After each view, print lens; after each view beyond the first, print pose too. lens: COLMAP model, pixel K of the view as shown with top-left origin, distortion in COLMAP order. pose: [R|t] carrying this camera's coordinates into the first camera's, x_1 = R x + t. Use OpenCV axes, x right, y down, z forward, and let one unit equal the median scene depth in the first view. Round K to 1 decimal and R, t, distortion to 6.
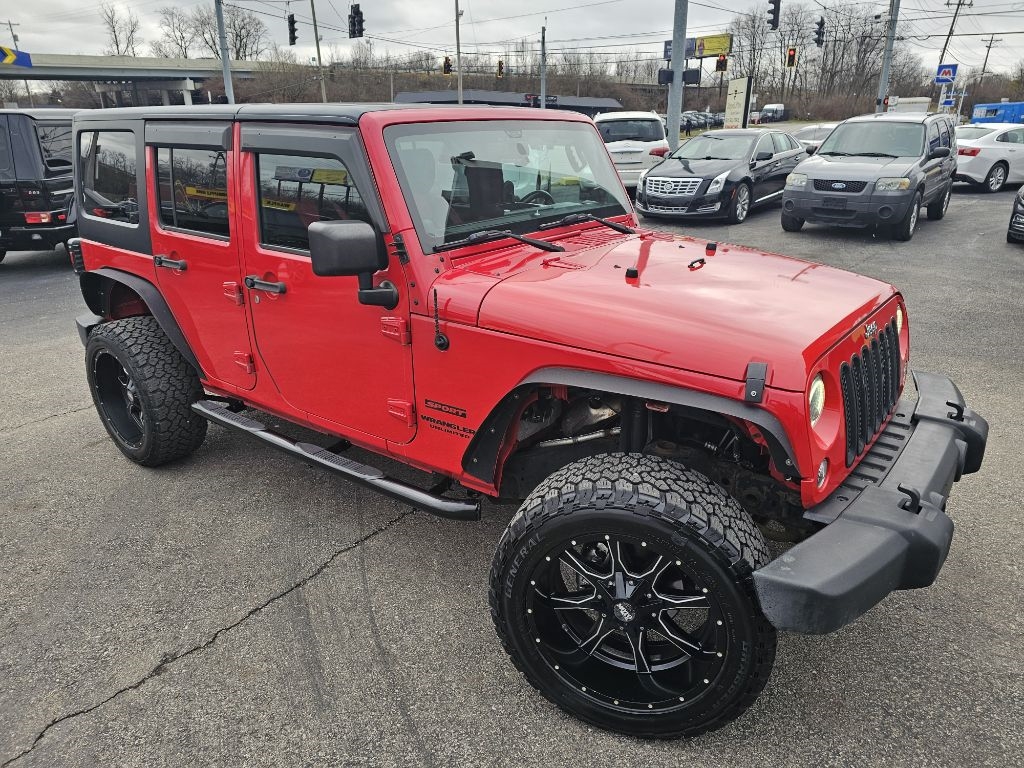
lens RADIAL K [[688.5, 0, 512.0], [0, 688.5, 384.0], [0, 0, 1]] dist [0.058521, -0.034053]
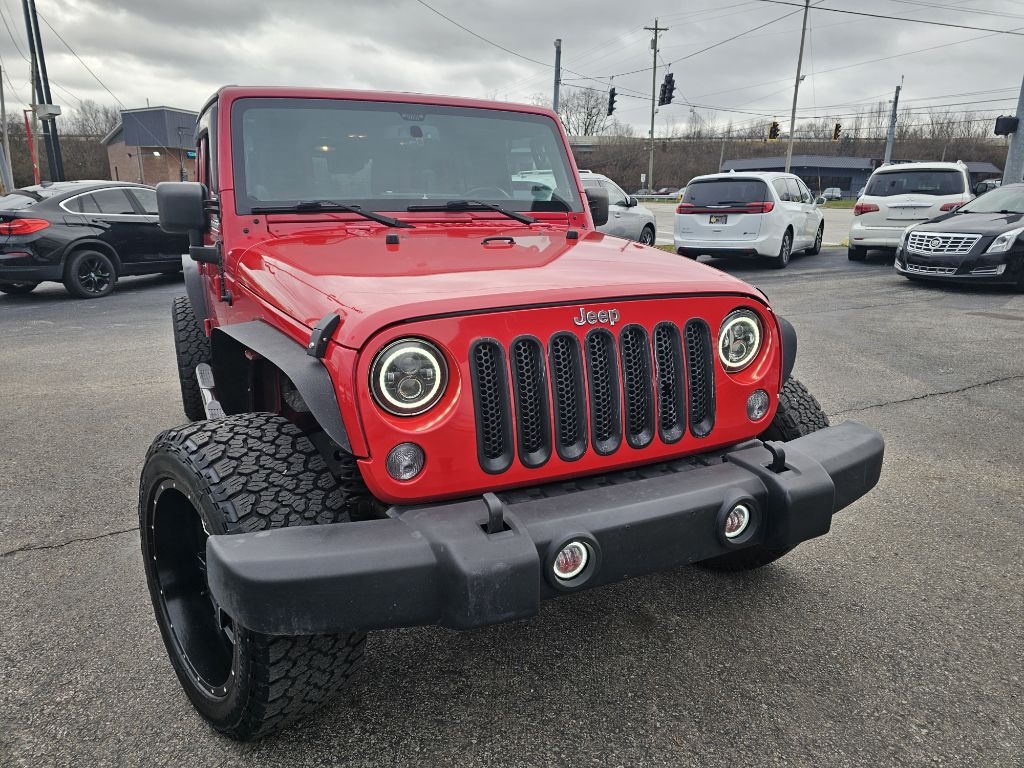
lens RADIAL K [[690.5, 0, 505.3], [0, 690.5, 388.3], [0, 0, 1]] dist [0.048360, -0.029374]
pose [[0.893516, 0.130813, -0.429555, 0.164973], [-0.166971, 0.984821, -0.047407, 0.012108], [0.416833, 0.114082, 0.901796, 0.057902]]
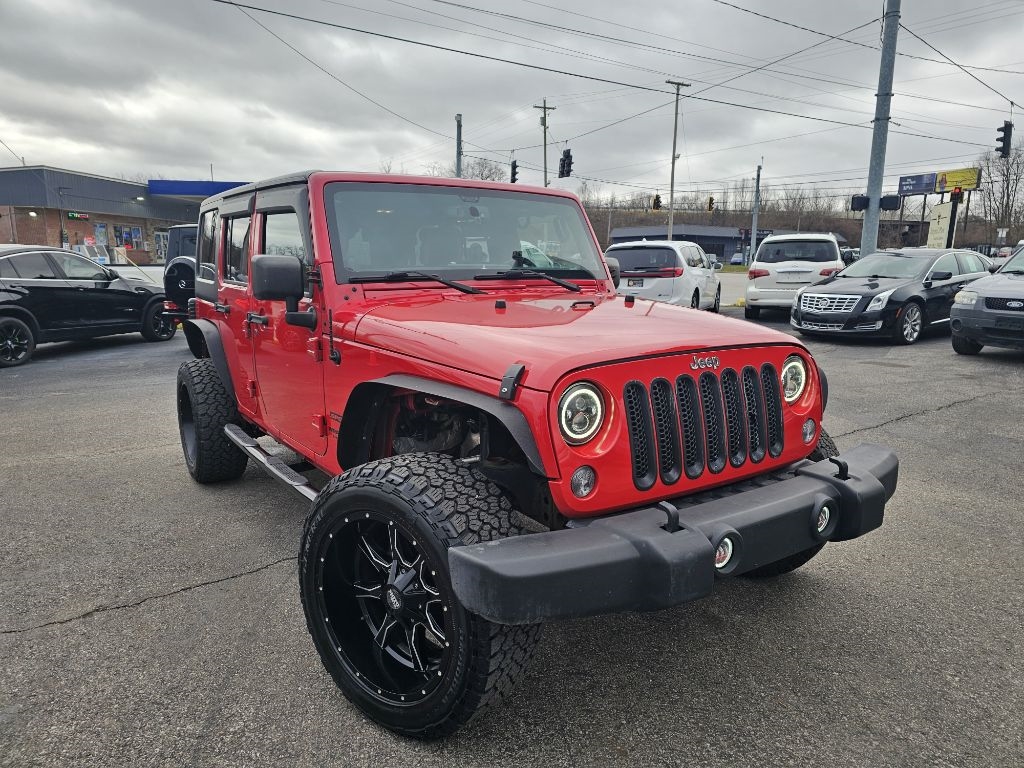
lens RADIAL K [[688.9, 0, 518.0], [0, 688.9, 391.0], [0, 0, 1]] dist [0.057330, -0.040608]
pose [[0.955433, 0.068537, -0.287142, 0.118280], [-0.115876, 0.981680, -0.151252, 0.030358], [0.271515, 0.177784, 0.945871, 0.002261]]
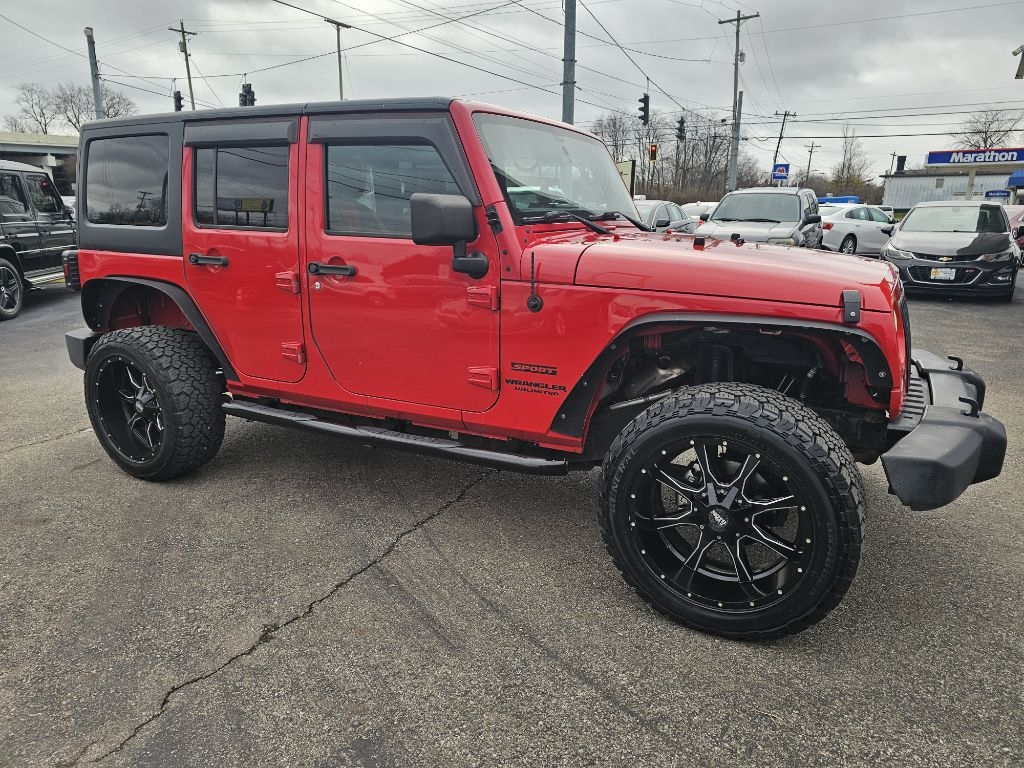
lens RADIAL K [[687.4, 0, 510.3], [0, 687.4, 387.8], [0, 0, 1]] dist [0.051900, -0.027038]
pose [[0.985840, -0.025749, 0.165701, -0.074360], [0.043470, 0.993604, -0.104223, 0.041569], [-0.161957, 0.109950, 0.980653, -0.007884]]
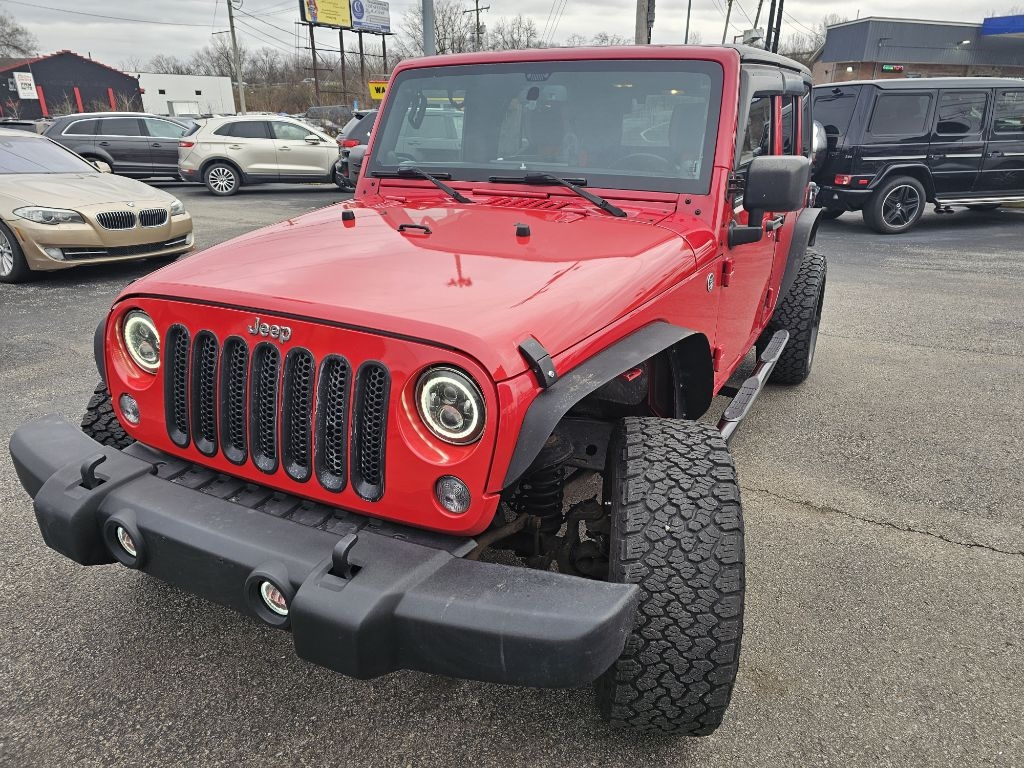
lens RADIAL K [[688.5, 0, 512.0], [0, 688.5, 384.0], [0, 0, 1]] dist [0.058521, -0.034053]
pose [[0.201610, 0.369457, -0.907113, 0.268059], [-0.346657, 0.893101, 0.286704, -0.068793], [0.916069, 0.256655, 0.308133, 0.218358]]
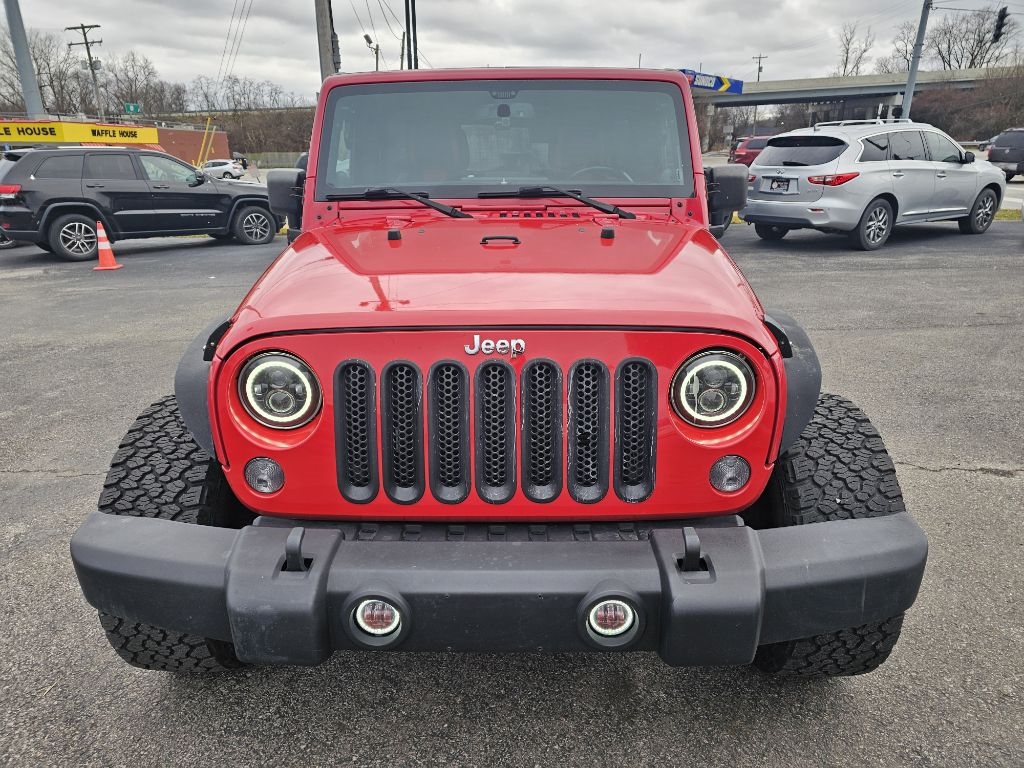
lens RADIAL K [[683.5, 0, 501.6], [0, 683.5, 390.7], [0, 0, 1]] dist [0.053290, -0.027710]
pose [[0.610408, 0.264245, -0.746711, 0.219998], [-0.273739, 0.955002, 0.114184, -0.023811], [0.743283, 0.134705, 0.655275, 0.123527]]
